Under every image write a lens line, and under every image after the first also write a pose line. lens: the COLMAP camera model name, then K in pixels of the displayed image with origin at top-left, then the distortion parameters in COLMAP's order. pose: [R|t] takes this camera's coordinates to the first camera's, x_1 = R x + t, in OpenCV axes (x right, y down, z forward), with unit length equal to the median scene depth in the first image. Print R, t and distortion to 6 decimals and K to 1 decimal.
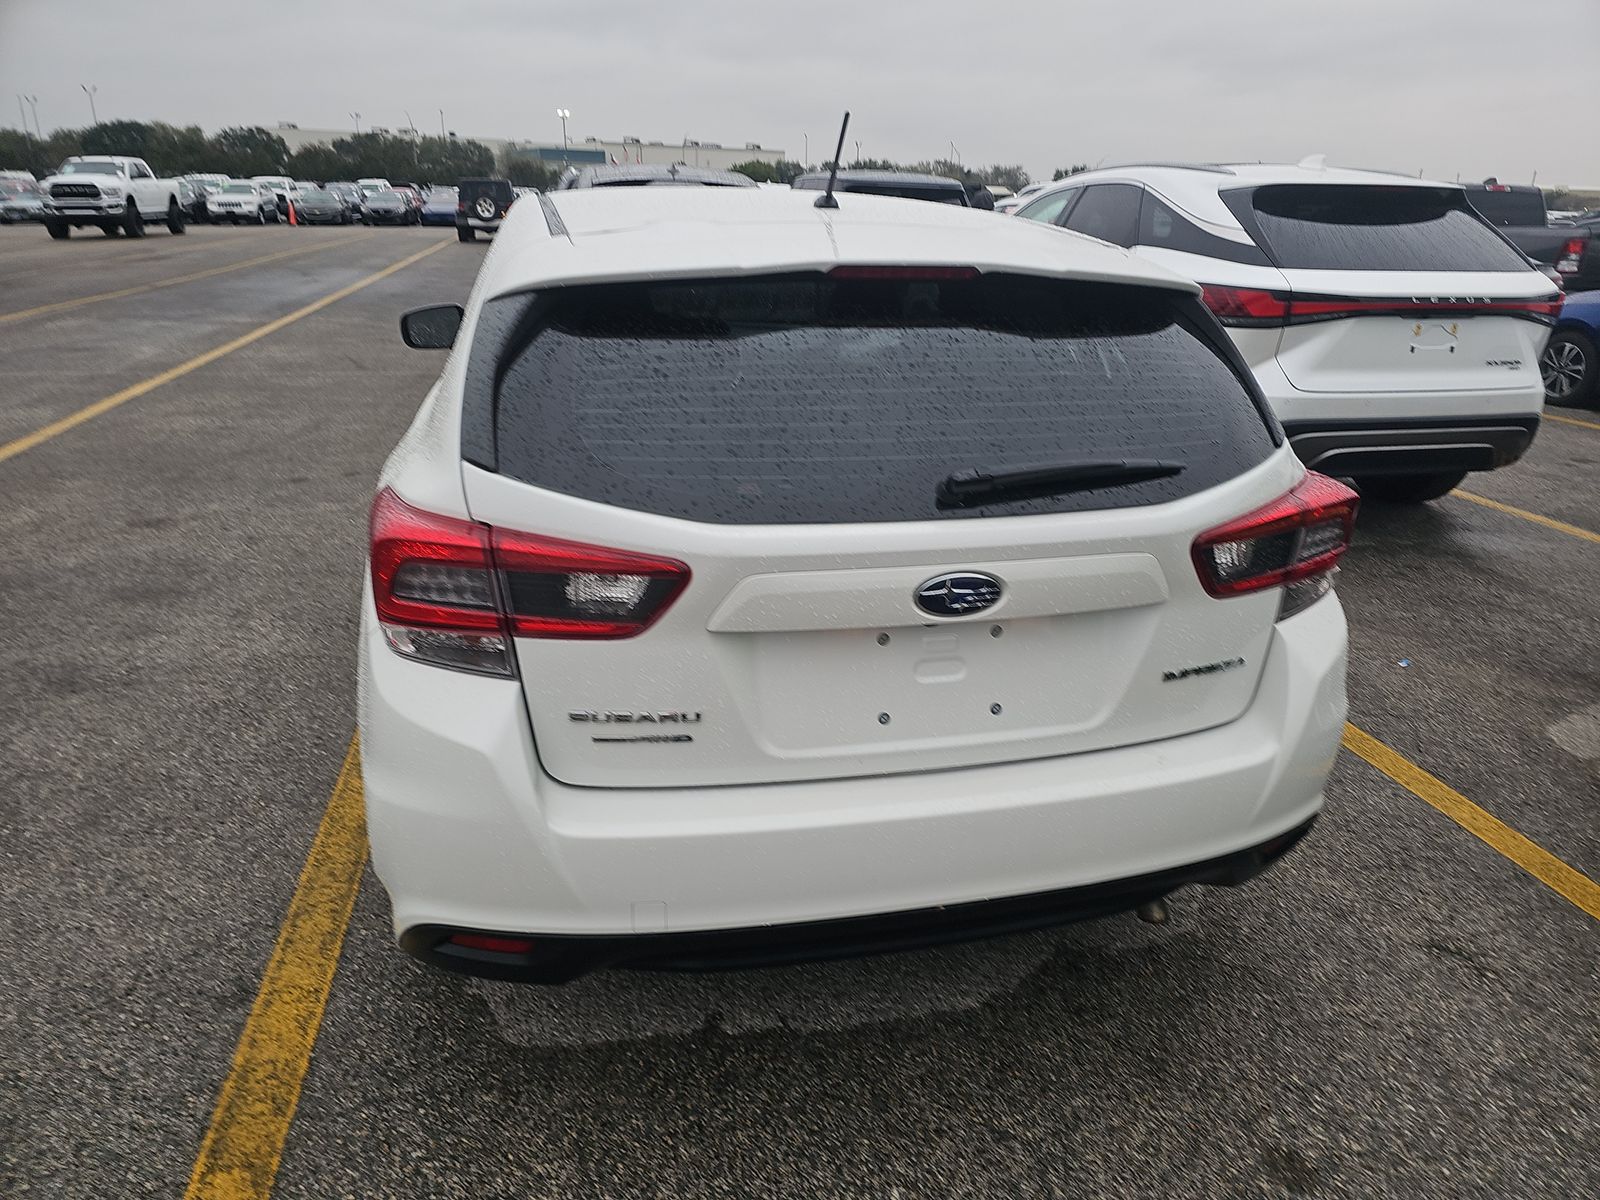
lens RADIAL K [[1055.9, 0, 803.4], [0, 1055.9, 592.9], [0, 0, 1]] dist [0.069473, -0.063249]
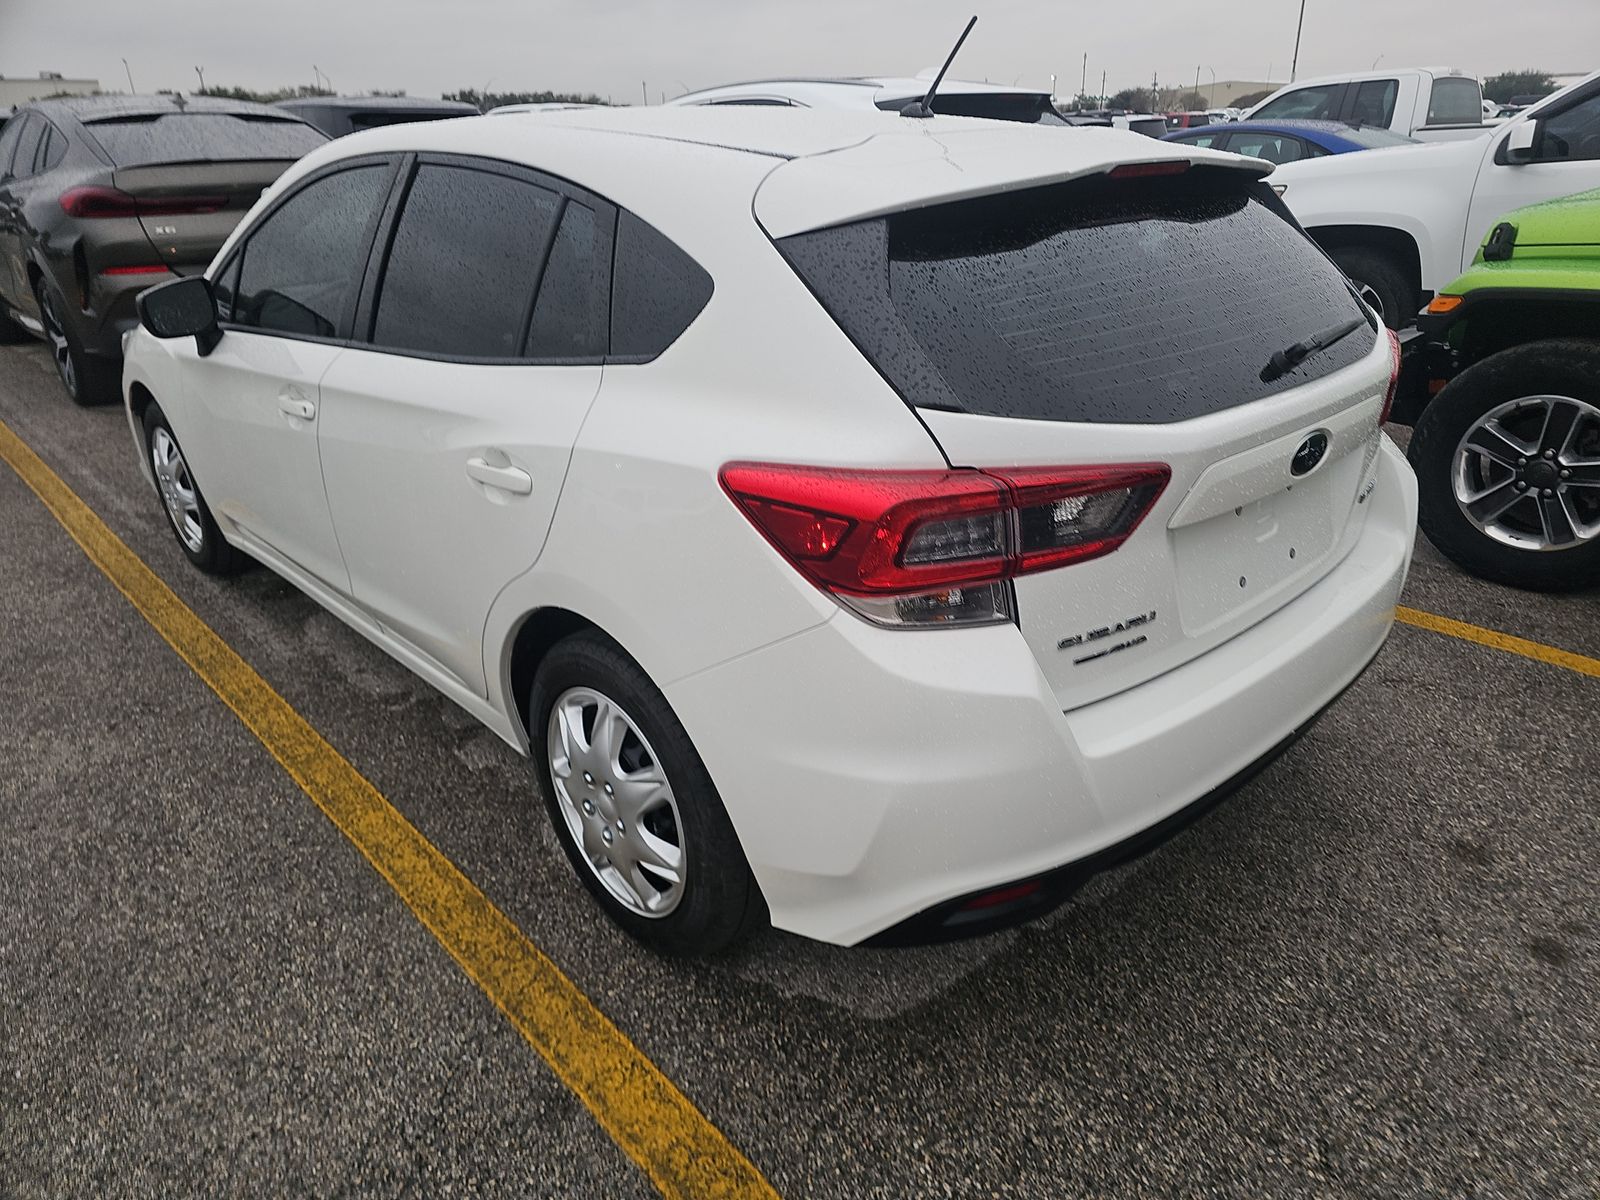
lens RADIAL K [[1068.9, 0, 802.3], [0, 1068.9, 603.9], [0, 0, 1]] dist [0.066722, -0.062052]
pose [[0.868636, -0.237085, 0.435042, -0.846381], [0.209199, 0.971470, 0.111721, -0.082443], [-0.449118, -0.006035, 0.893452, 0.211711]]
